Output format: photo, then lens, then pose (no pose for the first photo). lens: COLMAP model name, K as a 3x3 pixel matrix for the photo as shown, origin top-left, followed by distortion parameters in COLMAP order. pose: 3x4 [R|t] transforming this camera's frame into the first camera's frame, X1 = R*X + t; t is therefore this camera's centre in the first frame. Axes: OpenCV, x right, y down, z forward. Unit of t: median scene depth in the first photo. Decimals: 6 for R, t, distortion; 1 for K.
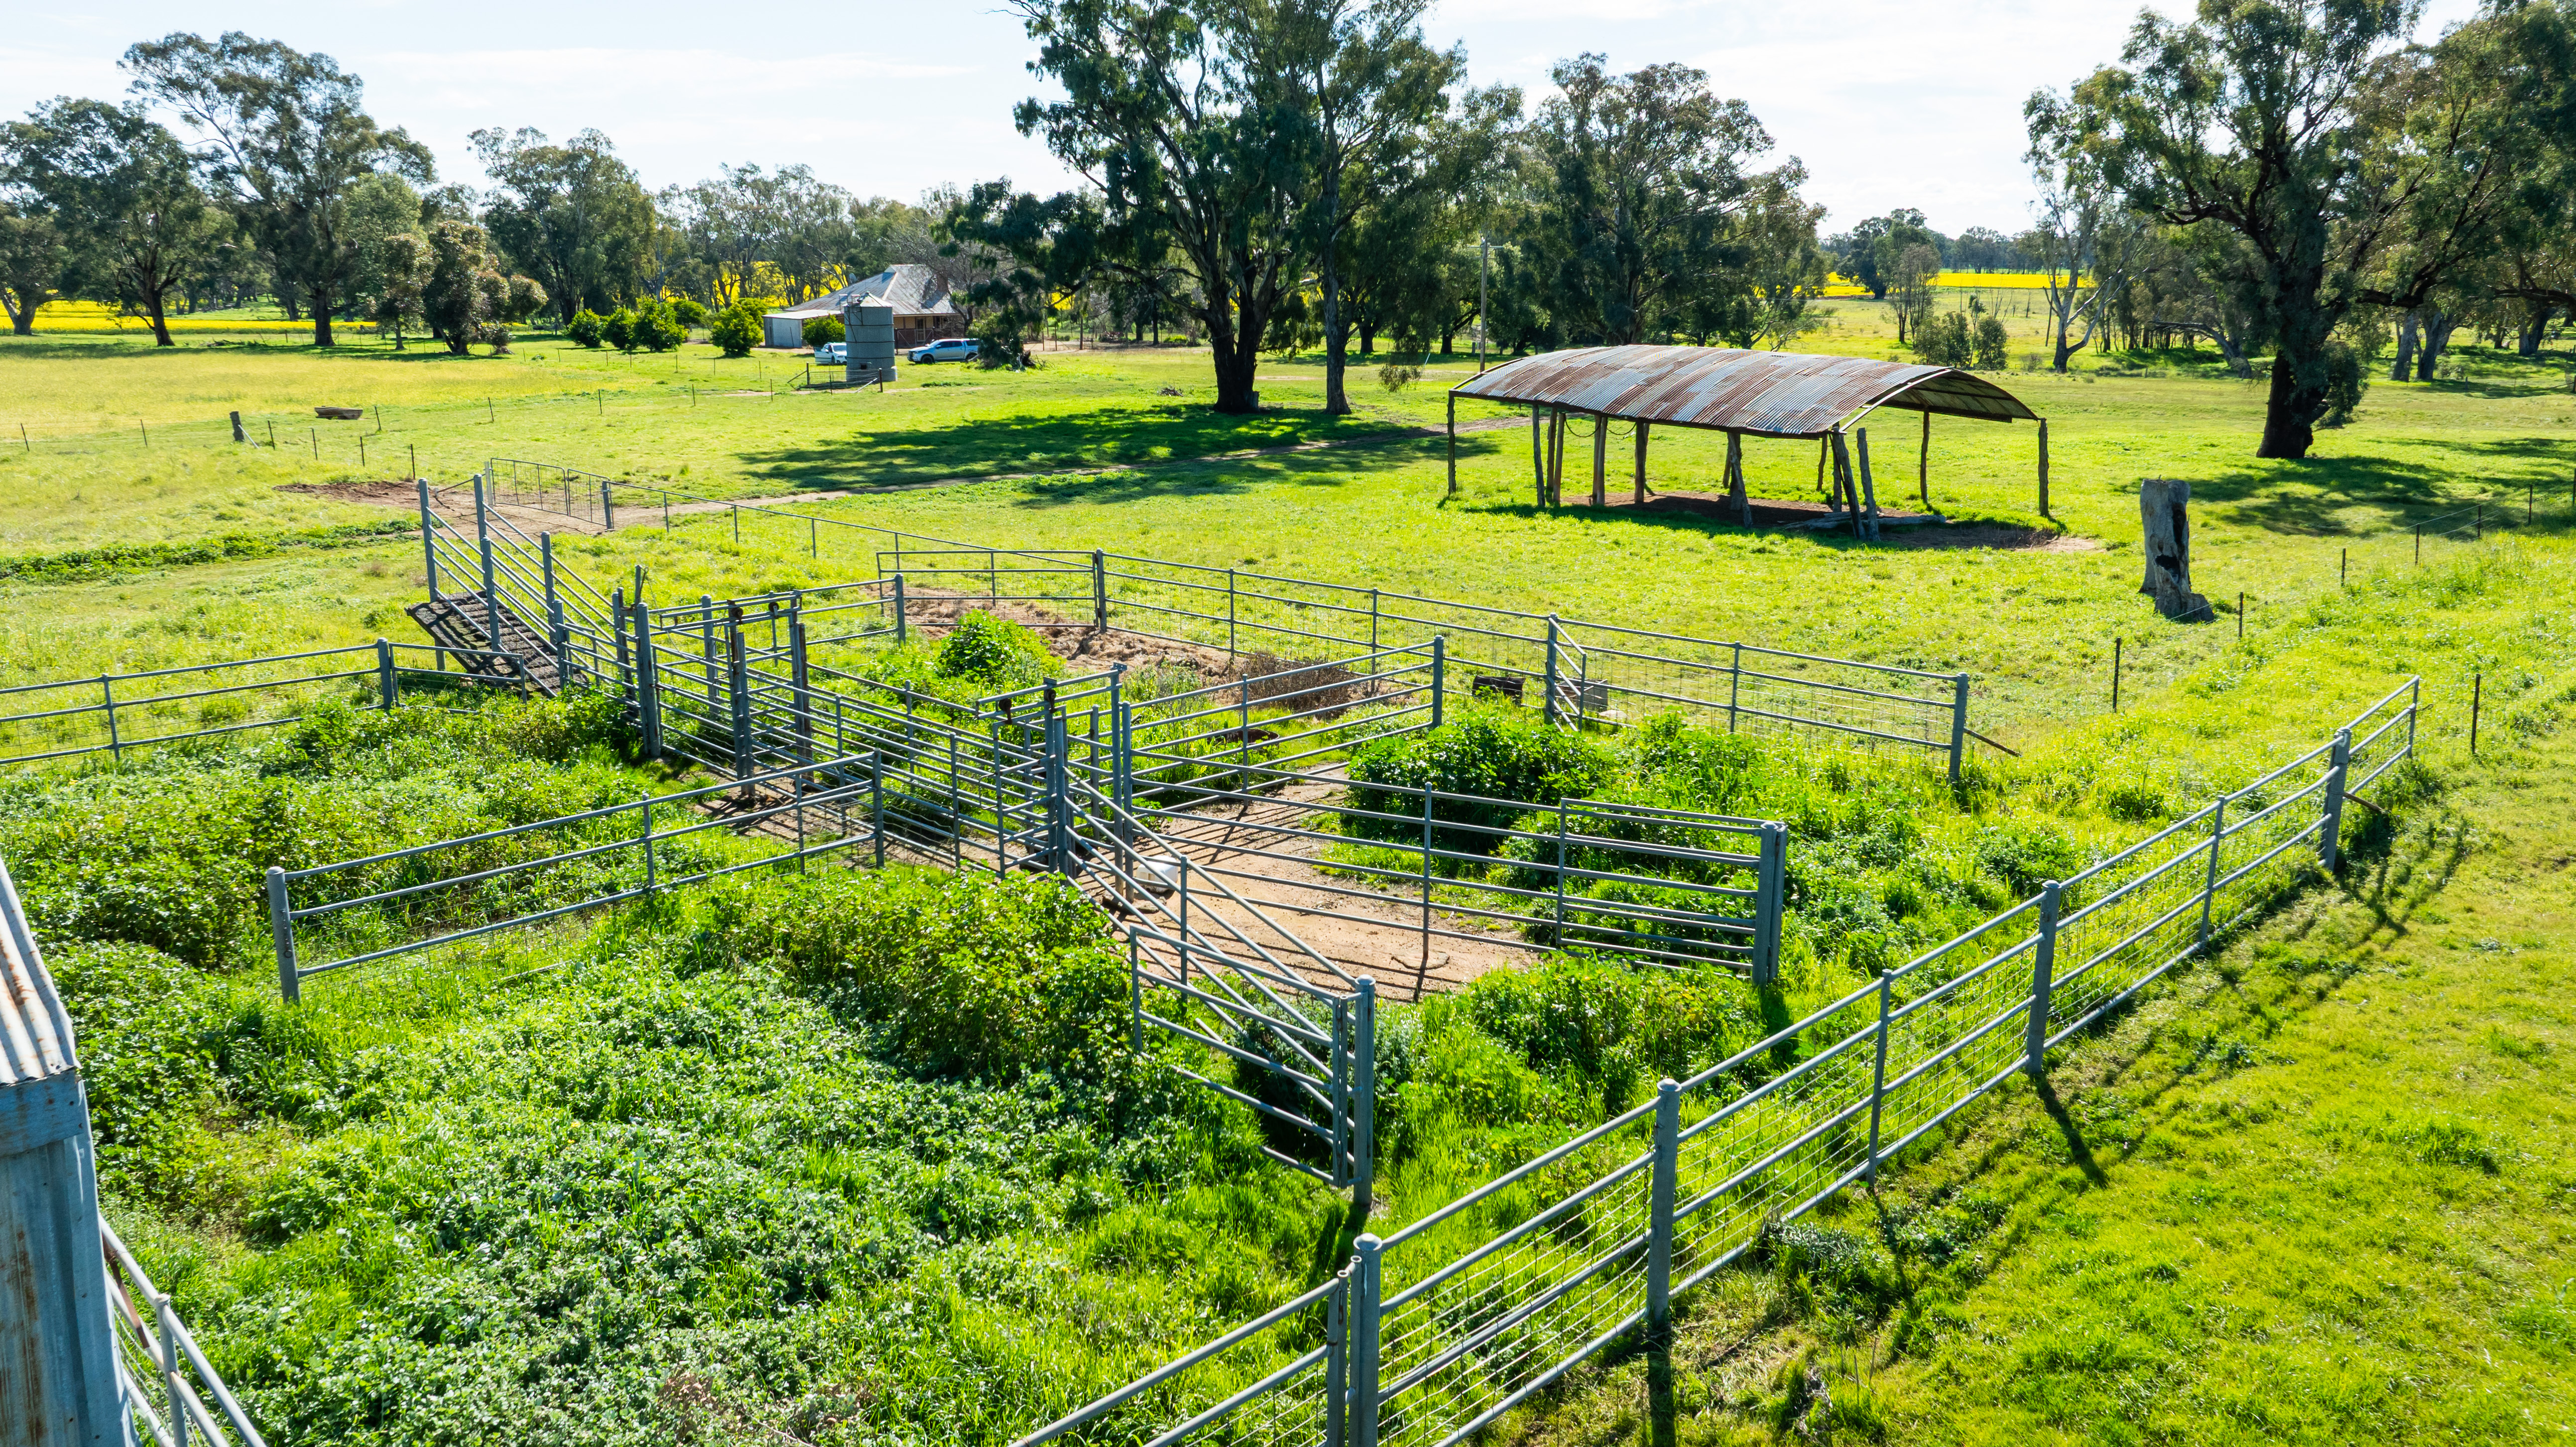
lens RADIAL K [[1832.5, 0, 1297.7], [0, 1832.5, 713.7], [0, 0, 1]] dist [-0.040096, 0.041850]
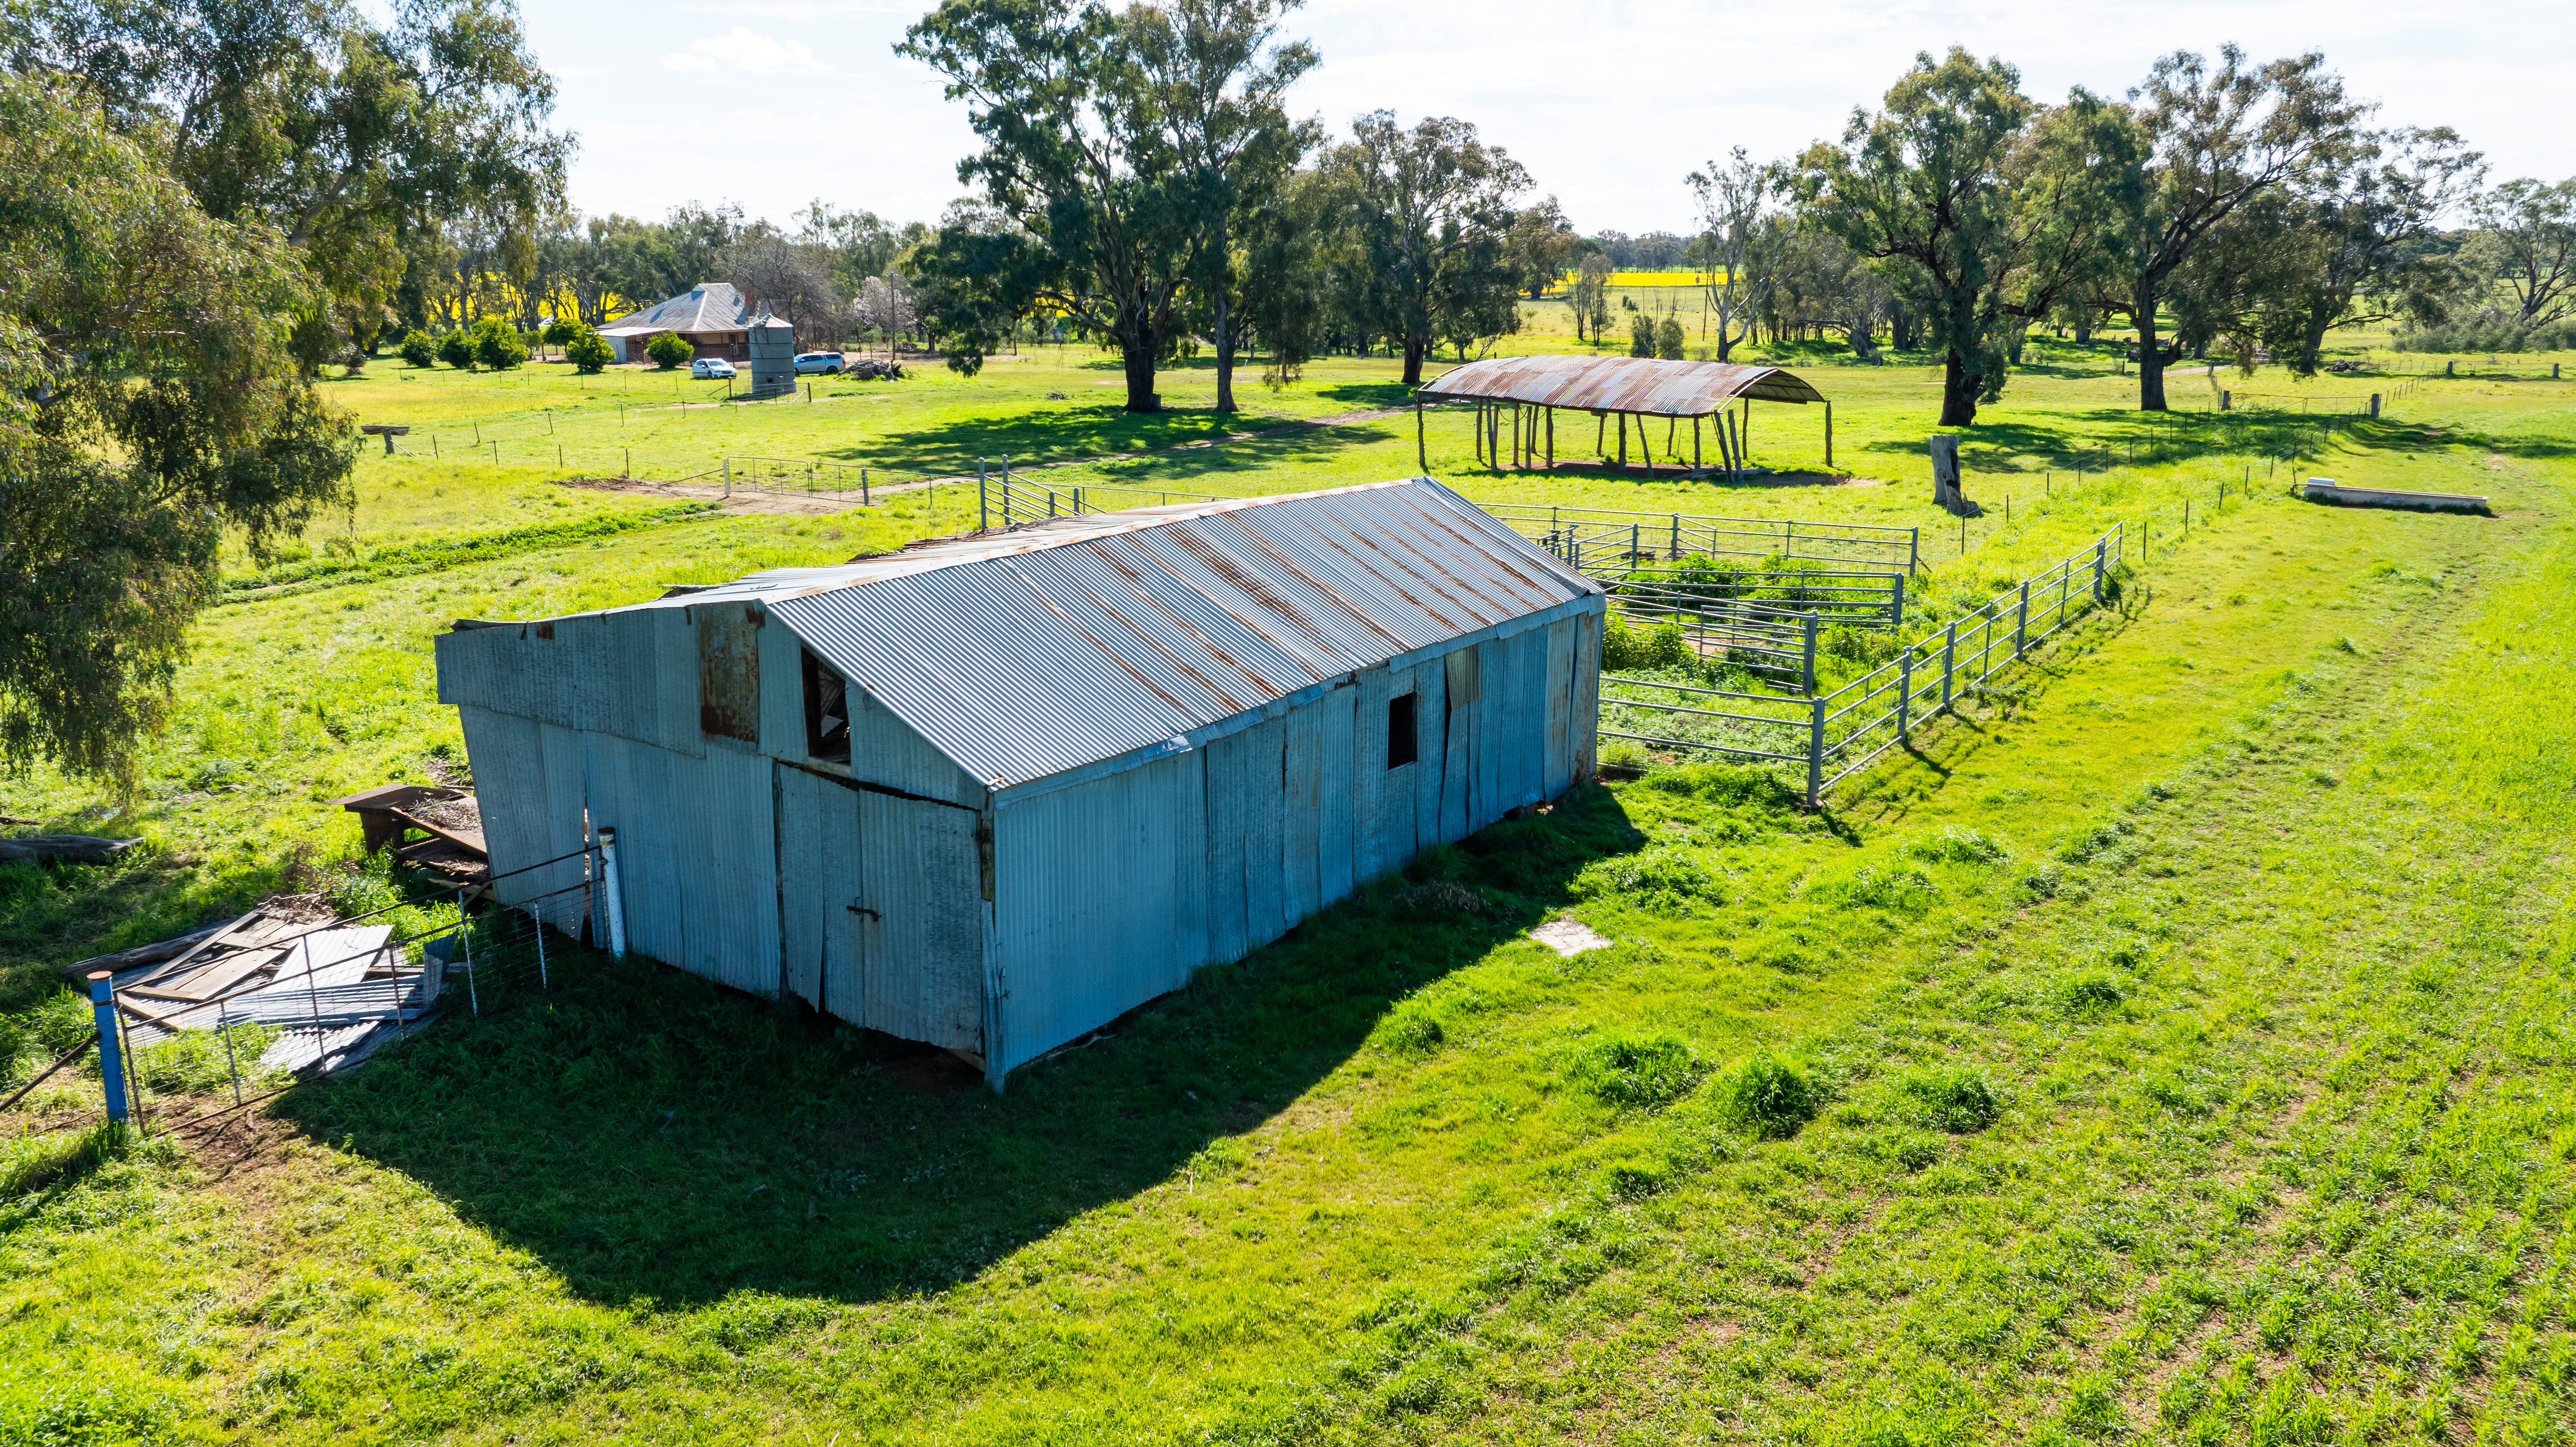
lens RADIAL K [[1832.3, 0, 1269.3], [0, 1832.3, 727.9], [0, 0, 1]] dist [-0.040096, 0.041850]
pose [[0.982961, -0.053189, 0.175948, -0.184317], [0.051810, 0.998580, 0.012422, 0.036260], [-0.176359, -0.003094, 0.984321, -0.223417]]
